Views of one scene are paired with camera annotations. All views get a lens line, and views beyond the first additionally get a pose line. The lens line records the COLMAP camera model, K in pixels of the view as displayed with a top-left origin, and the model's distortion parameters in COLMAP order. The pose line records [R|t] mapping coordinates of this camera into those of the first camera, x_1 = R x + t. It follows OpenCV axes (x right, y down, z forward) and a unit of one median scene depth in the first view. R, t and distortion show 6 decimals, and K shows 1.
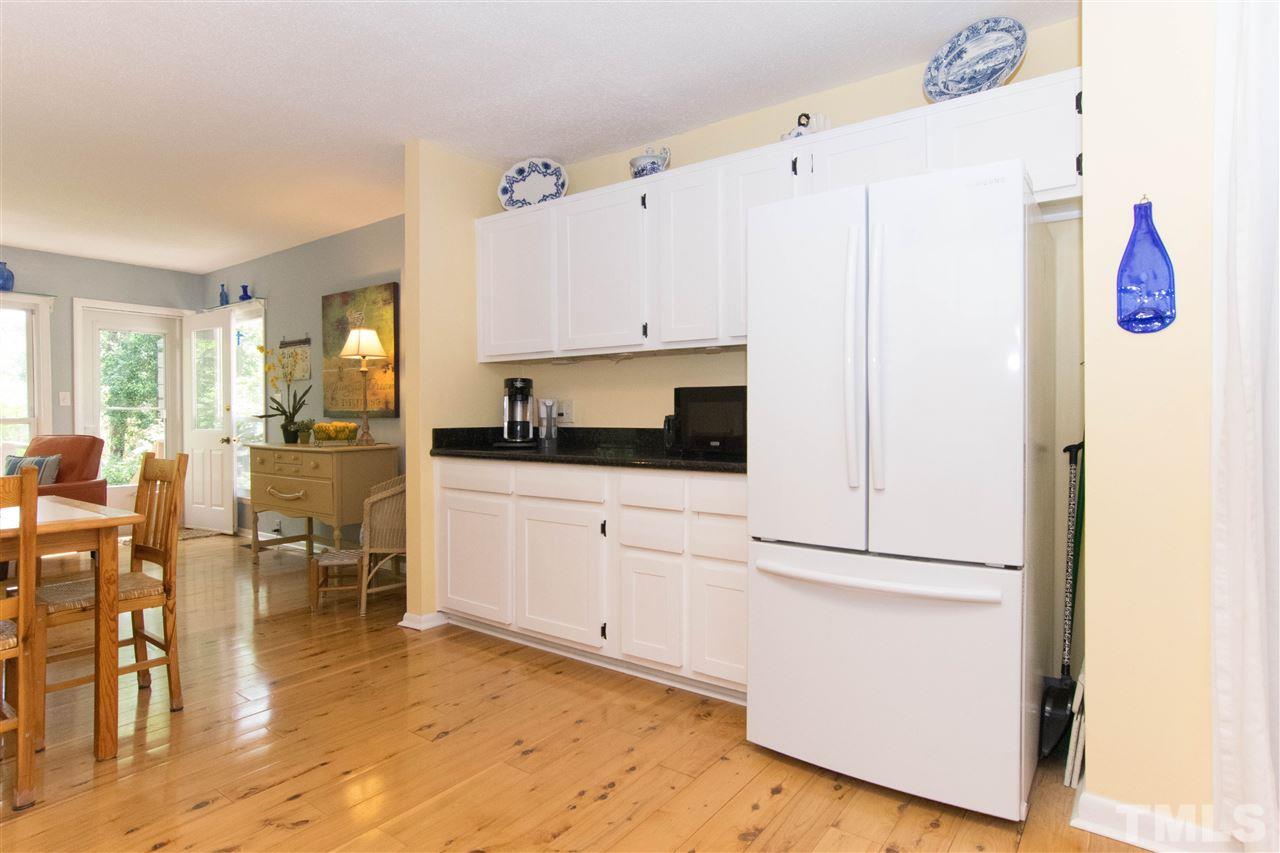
lens RADIAL K [[675.5, 0, 640.2], [0, 675.5, 420.2], [0, 0, 1]] dist [-0.014840, 0.001453]
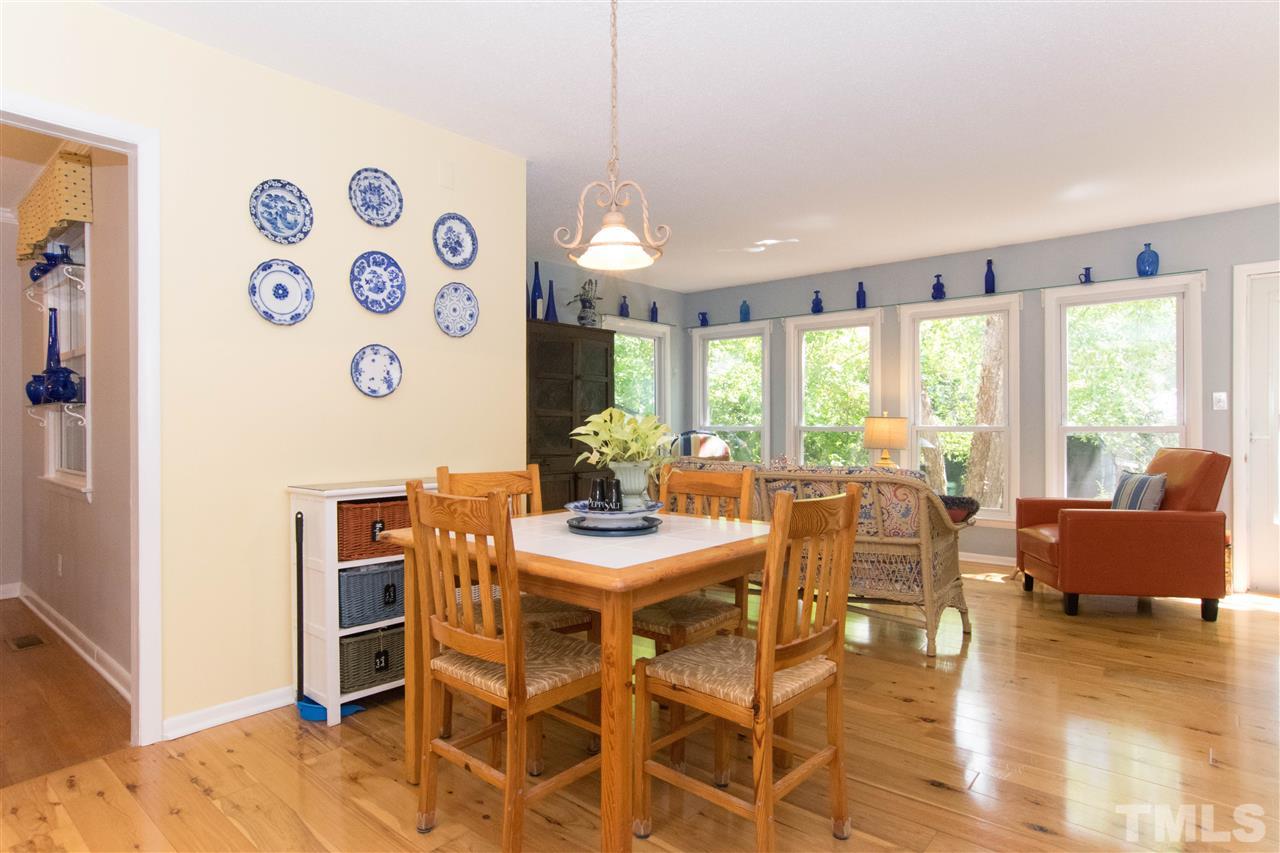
lens RADIAL K [[699.6, 0, 639.5], [0, 699.6, 419.1], [0, 0, 1]] dist [-0.033829, 0.020410]
pose [[-0.082089, -0.003018, -0.996620, -0.024581], [-0.003779, 0.999989, -0.002717, -0.007878], [0.996618, 0.003543, -0.082099, 0.459638]]
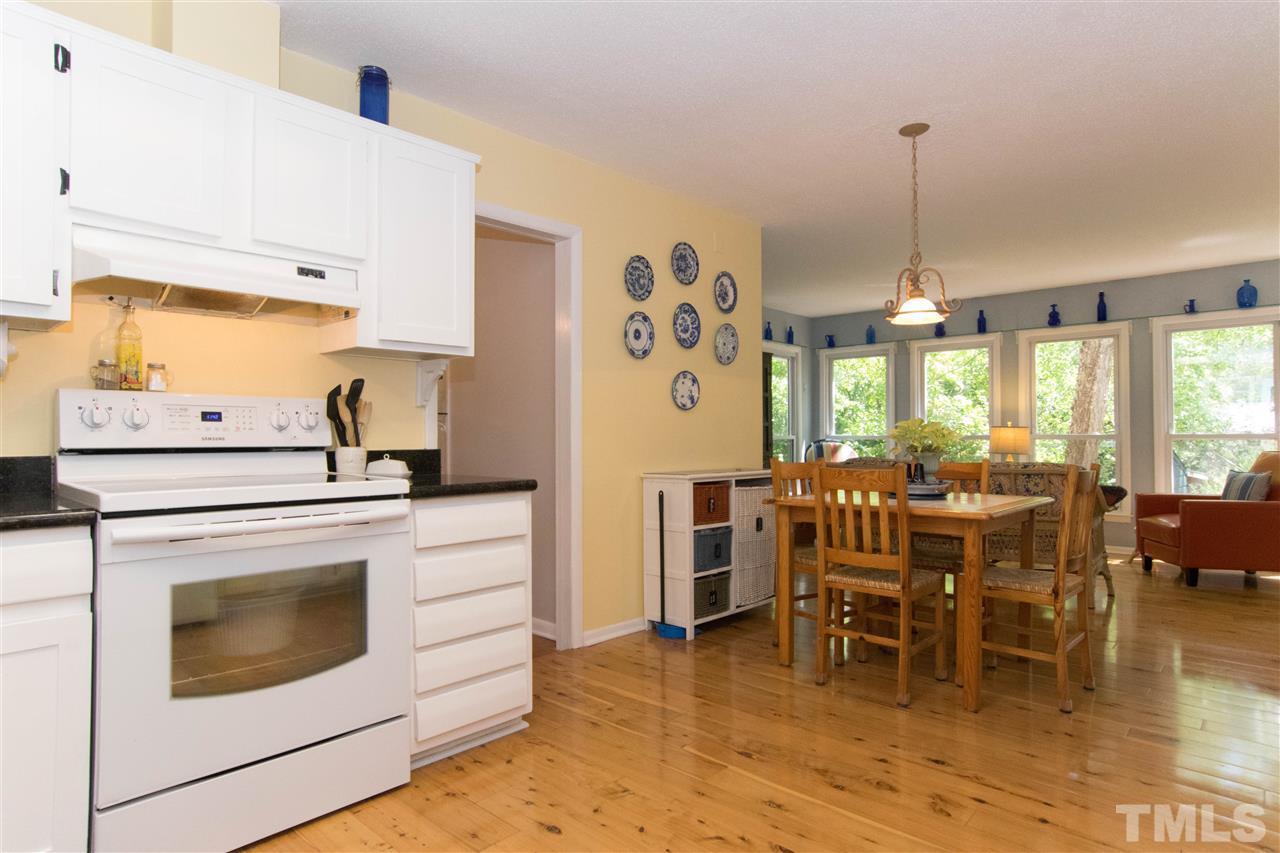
lens RADIAL K [[720.4, 0, 638.1], [0, 720.4, 421.6], [0, 0, 1]] dist [-0.048969, 0.041674]
pose [[-0.120734, -0.018385, -0.992515, 0.240223], [-0.003605, 0.999830, -0.018082, 0.001809], [0.992678, 0.001395, -0.120780, 0.231173]]
